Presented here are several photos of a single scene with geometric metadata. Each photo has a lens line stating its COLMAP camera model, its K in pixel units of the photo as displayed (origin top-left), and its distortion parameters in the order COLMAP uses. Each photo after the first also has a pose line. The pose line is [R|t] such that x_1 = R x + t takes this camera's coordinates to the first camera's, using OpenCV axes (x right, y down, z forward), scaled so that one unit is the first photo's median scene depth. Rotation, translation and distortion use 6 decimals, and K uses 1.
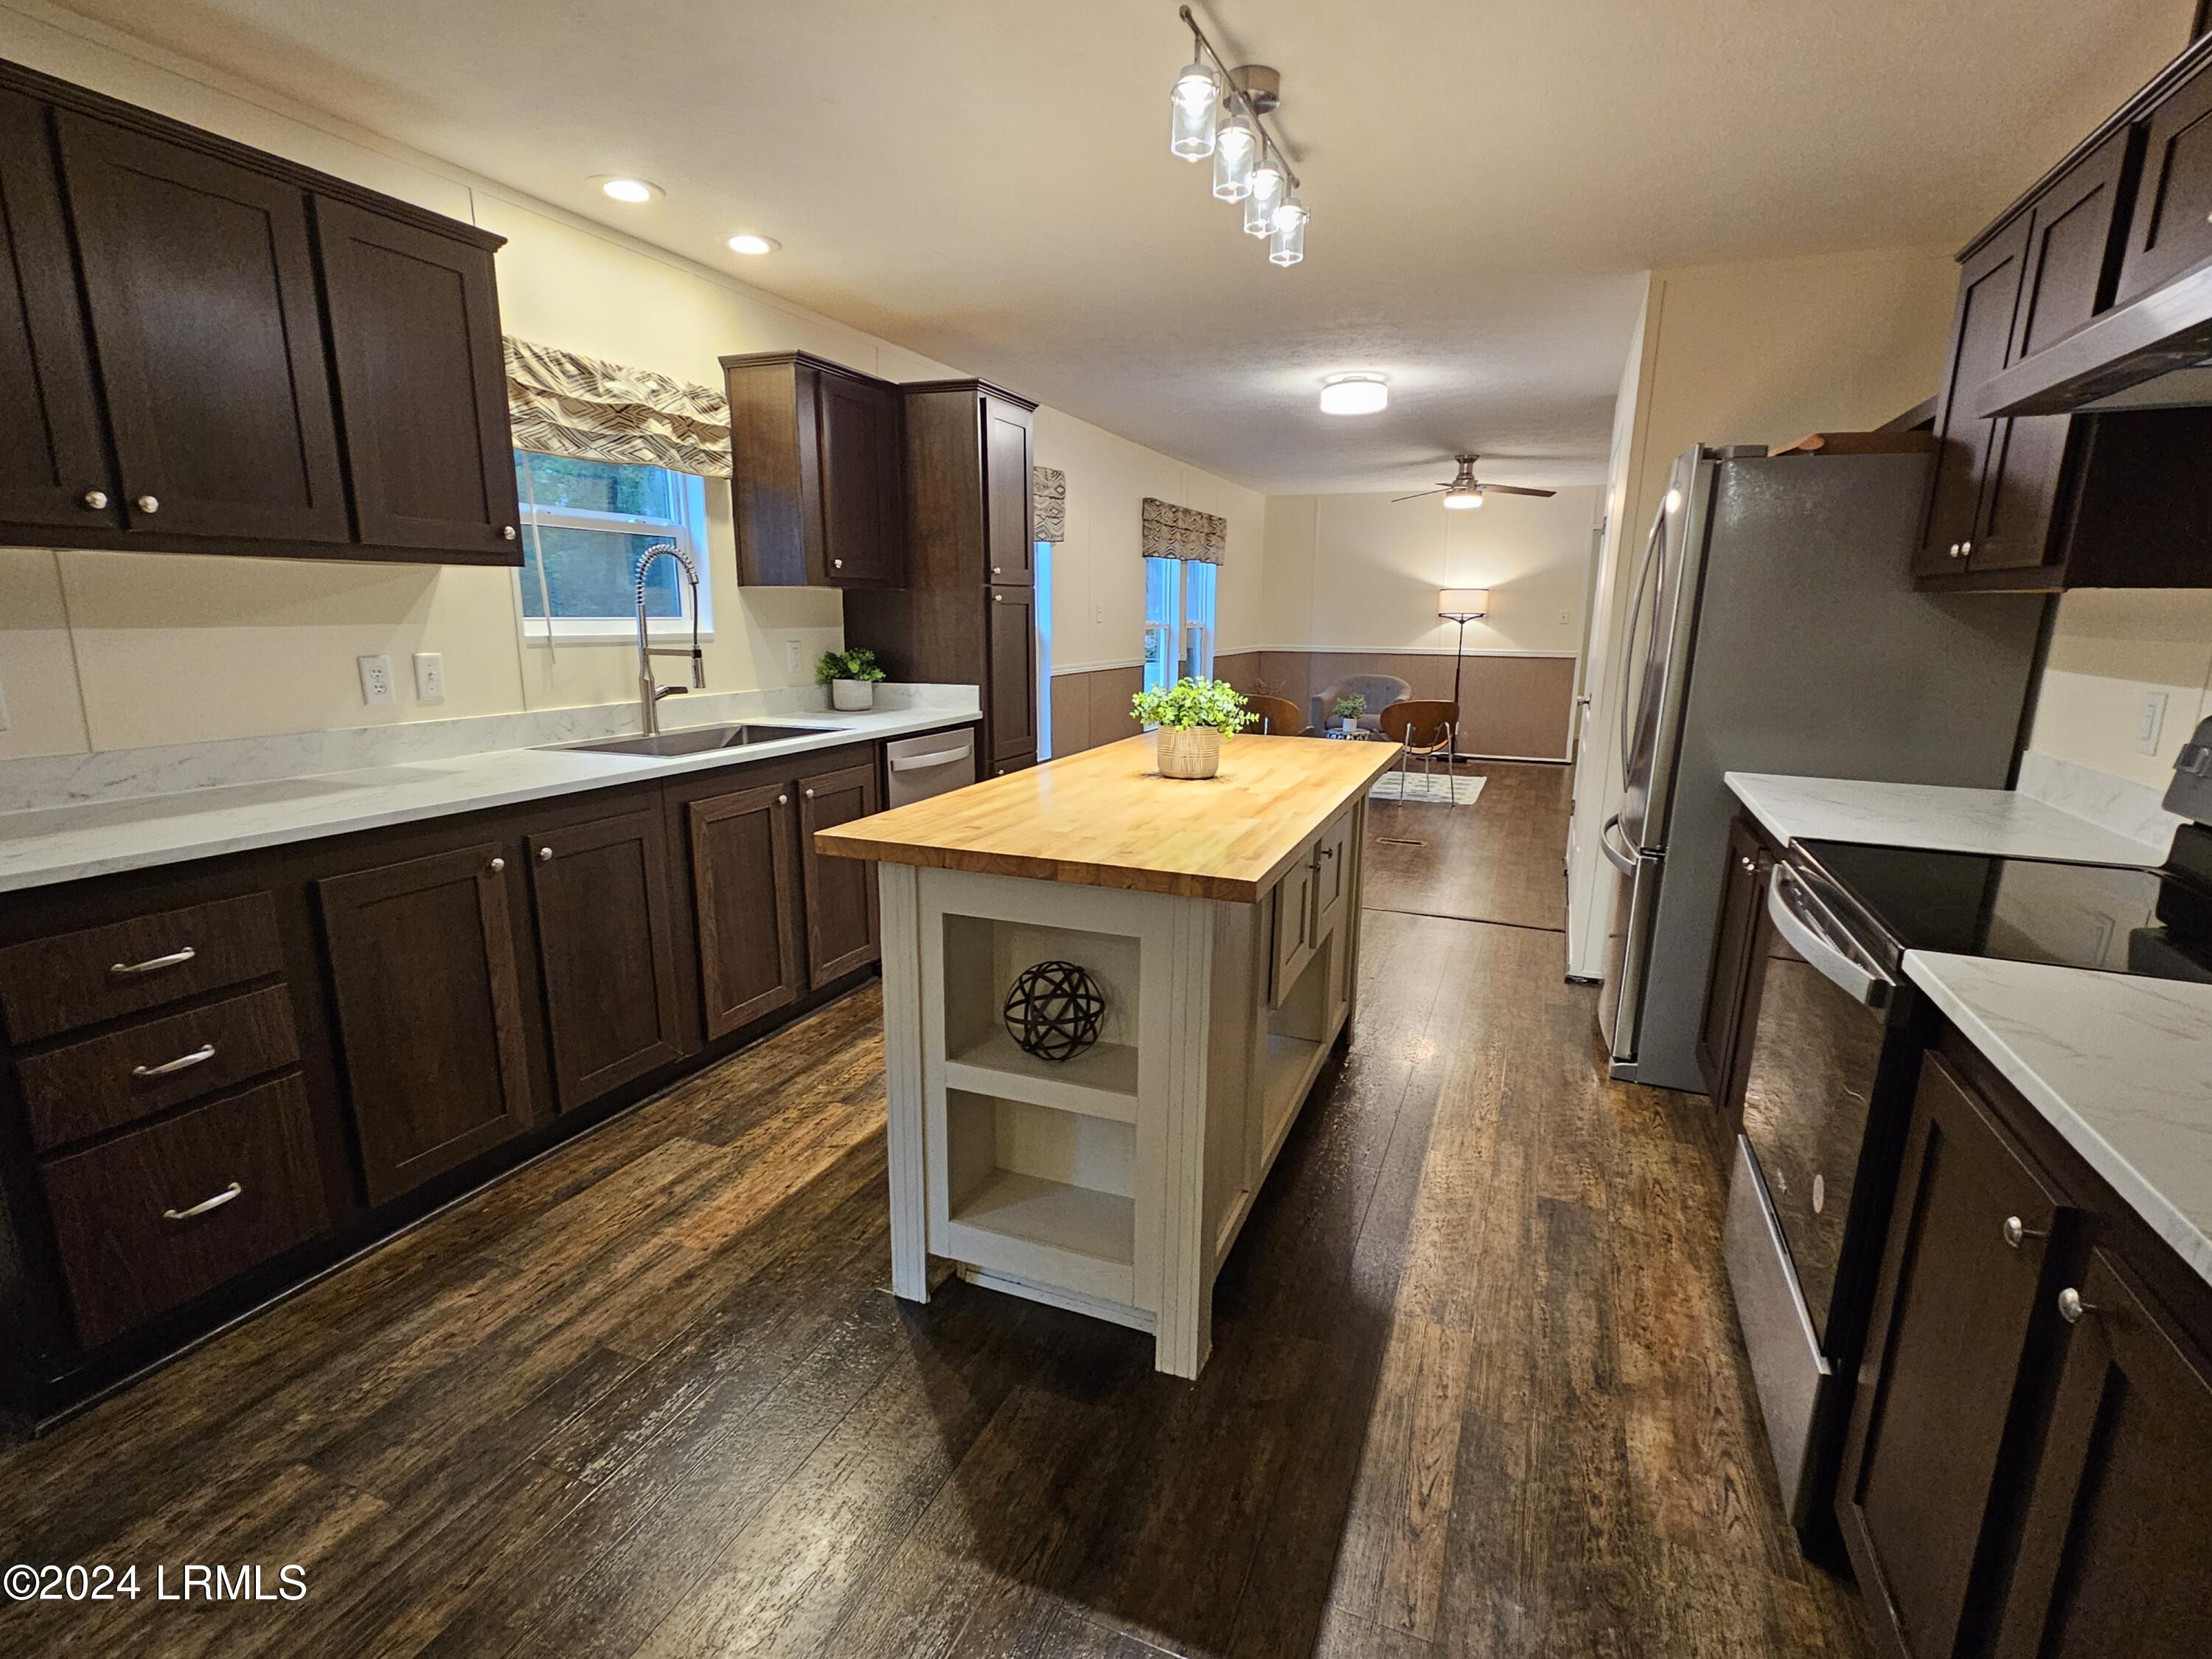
lens RADIAL K [[1057.8, 0, 1119.6], [0, 1057.8, 843.4], [0, 0, 1]] dist [0.000912, -0.000105]
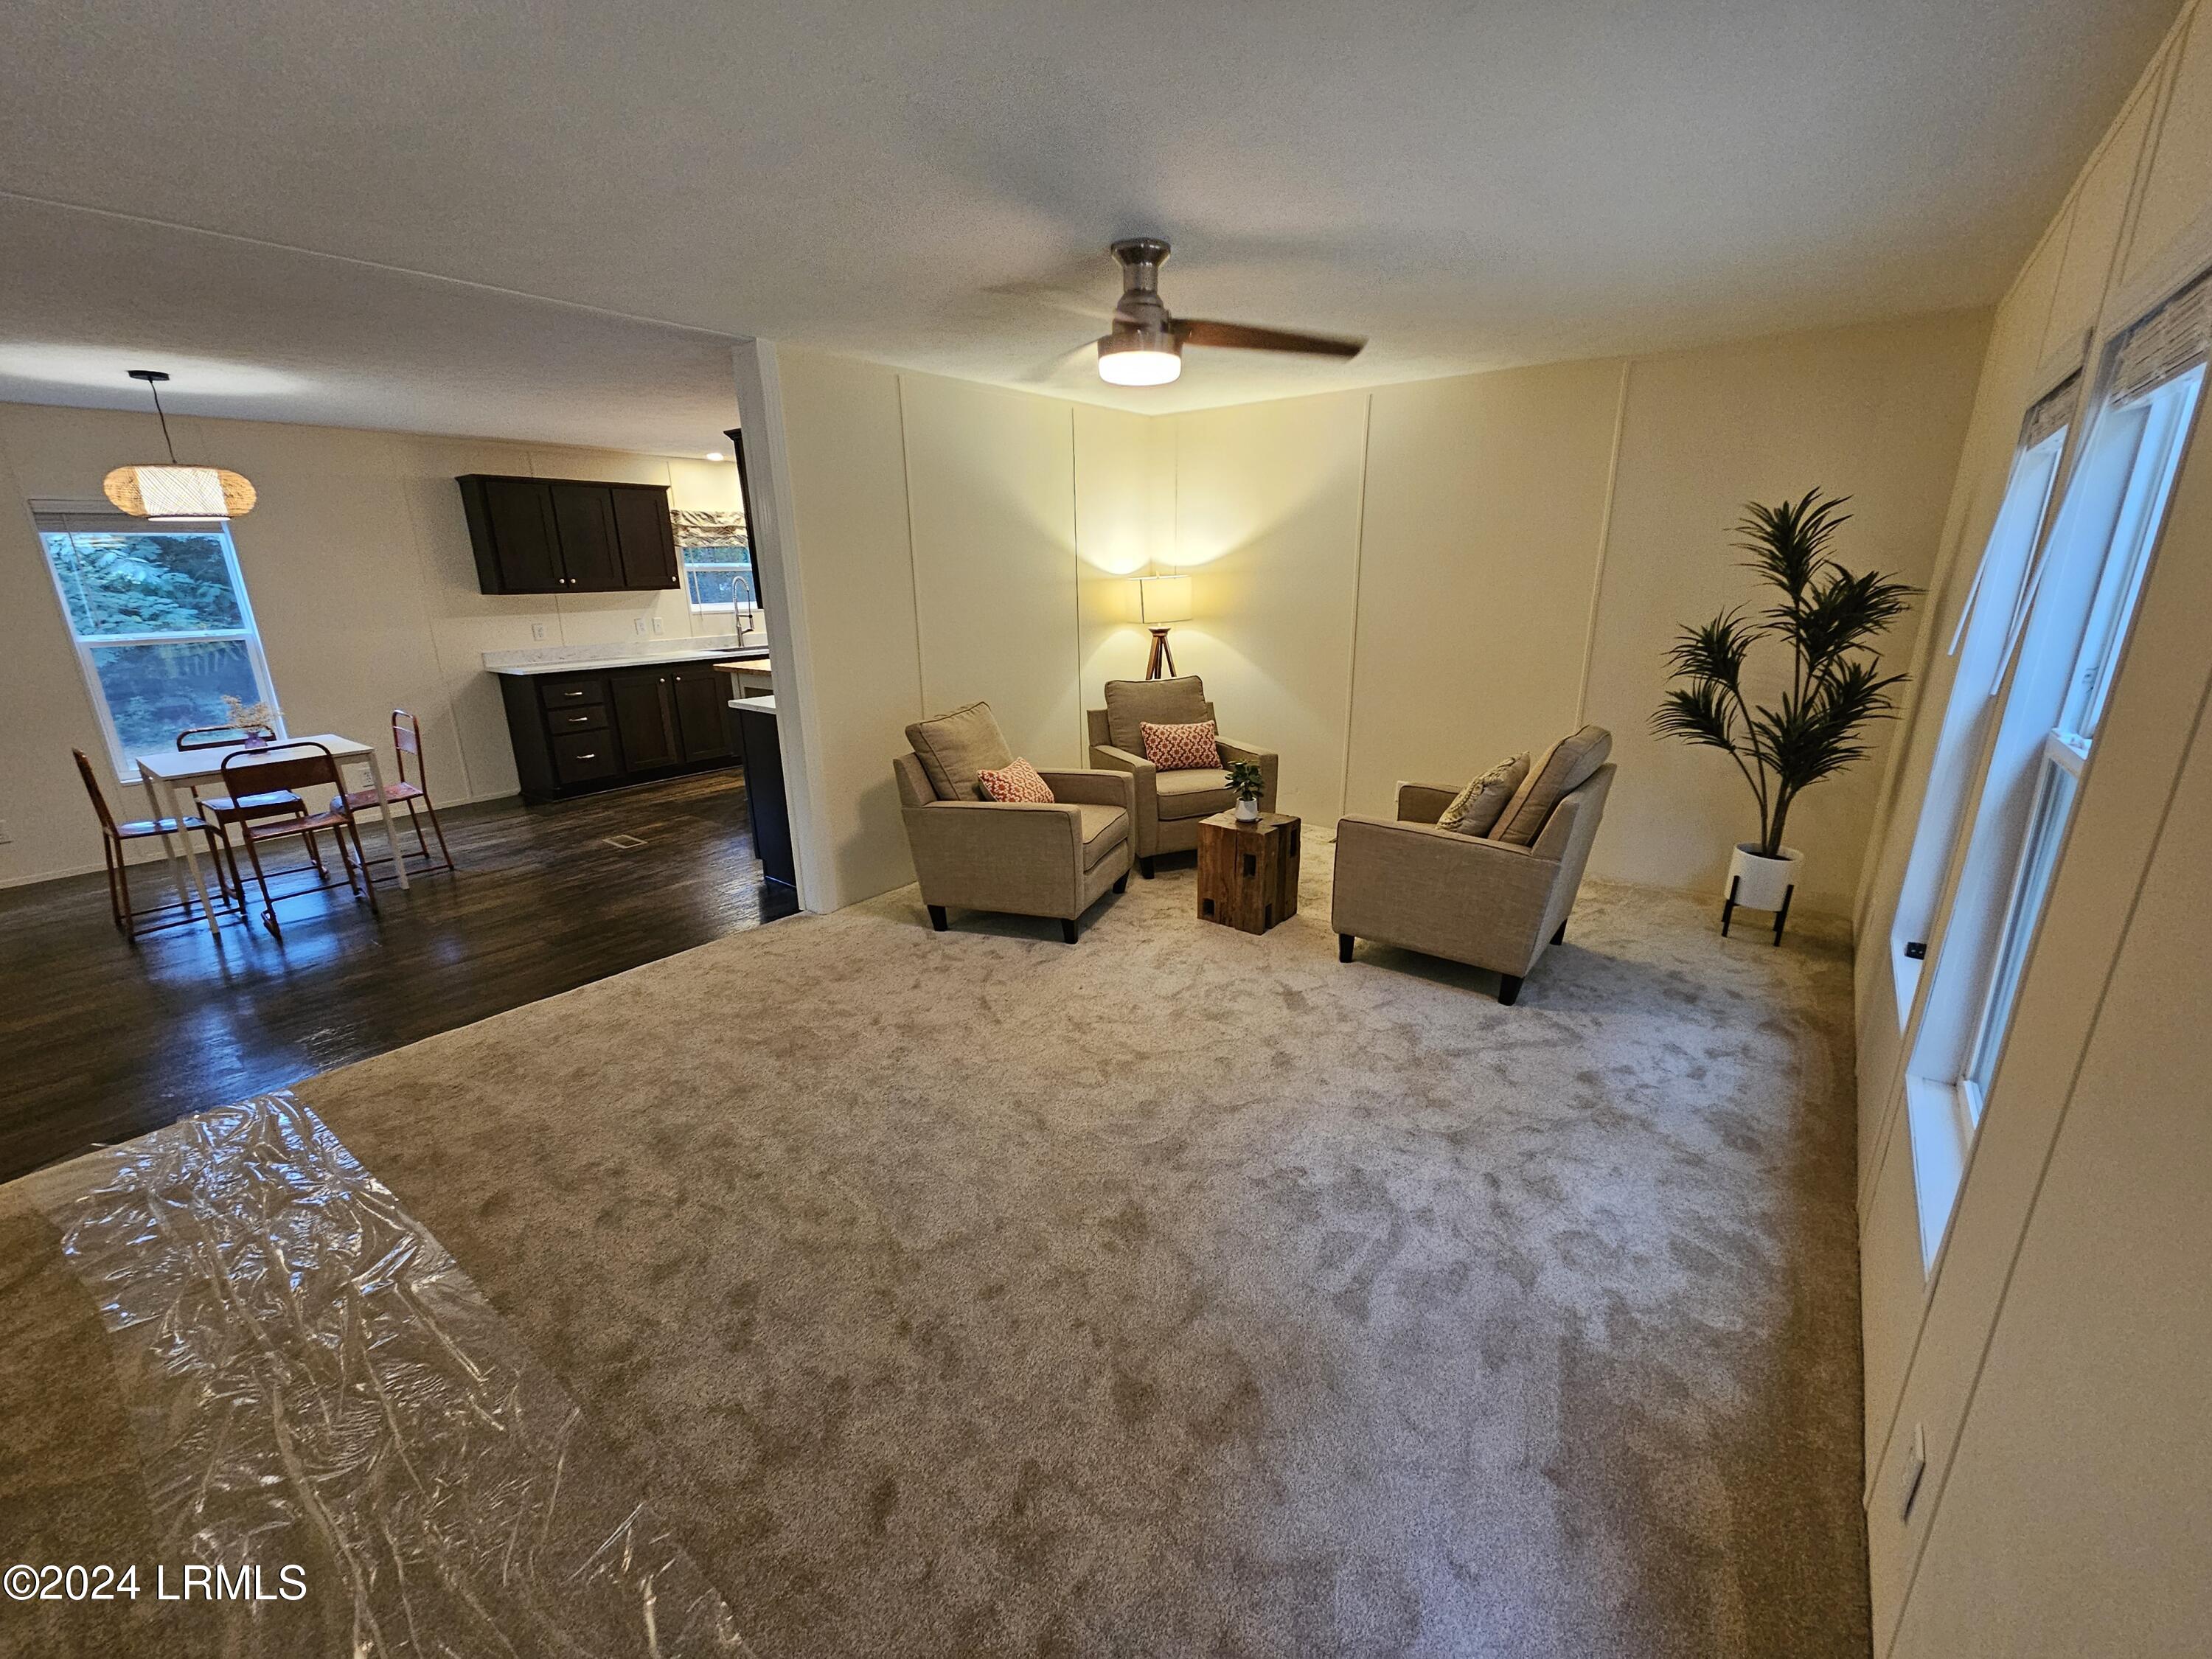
lens RADIAL K [[887.4, 0, 1106.0], [0, 887.4, 829.5], [0, 0, 1]] dist [-0.013004, 0.004631]
pose [[0.963543, 0.045133, -0.263719, 1.178366], [-0.027612, 0.997181, 0.069772, 0.196535], [0.266125, -0.059946, 0.962073, -1.046330]]
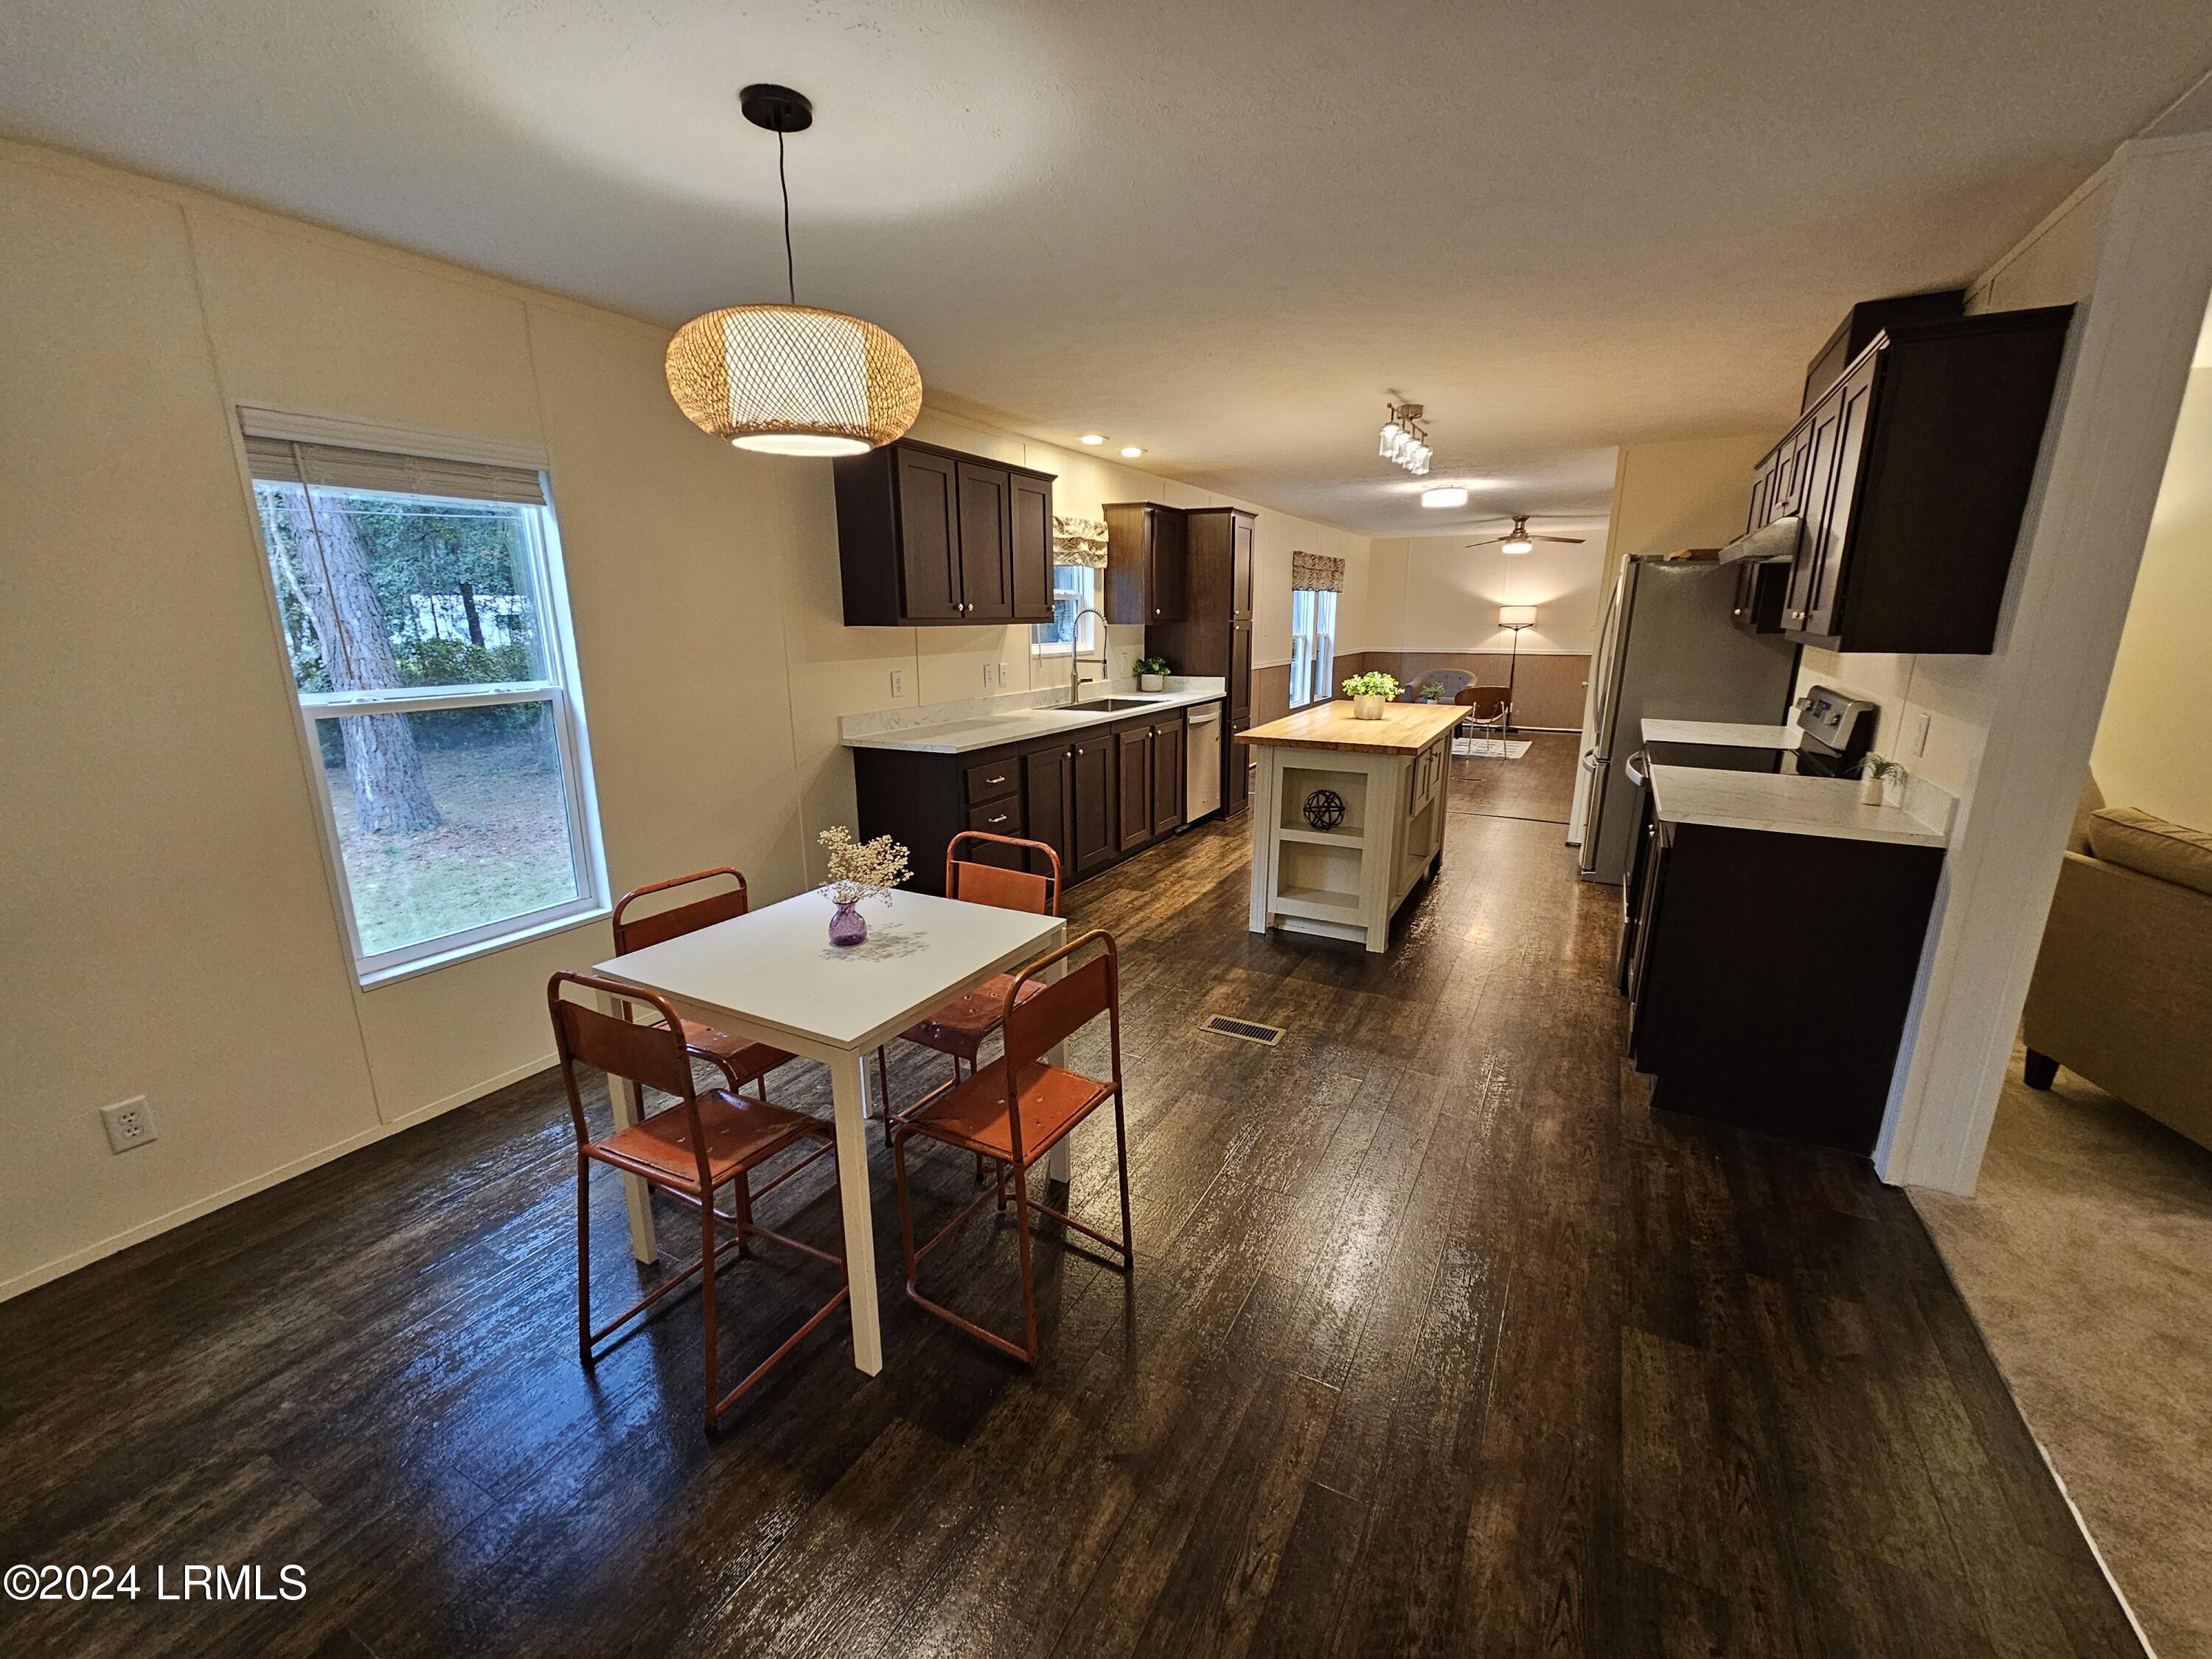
lens RADIAL K [[902.4, 0, 1119.5], [0, 902.4, 834.2], [0, 0, 1]] dist [0.000860, 0.000094]
pose [[0.994389, 0.012373, -0.105061, -0.200695], [-0.010029, 0.999690, 0.022809, 0.110824], [0.105310, -0.021628, 0.994204, -0.723730]]
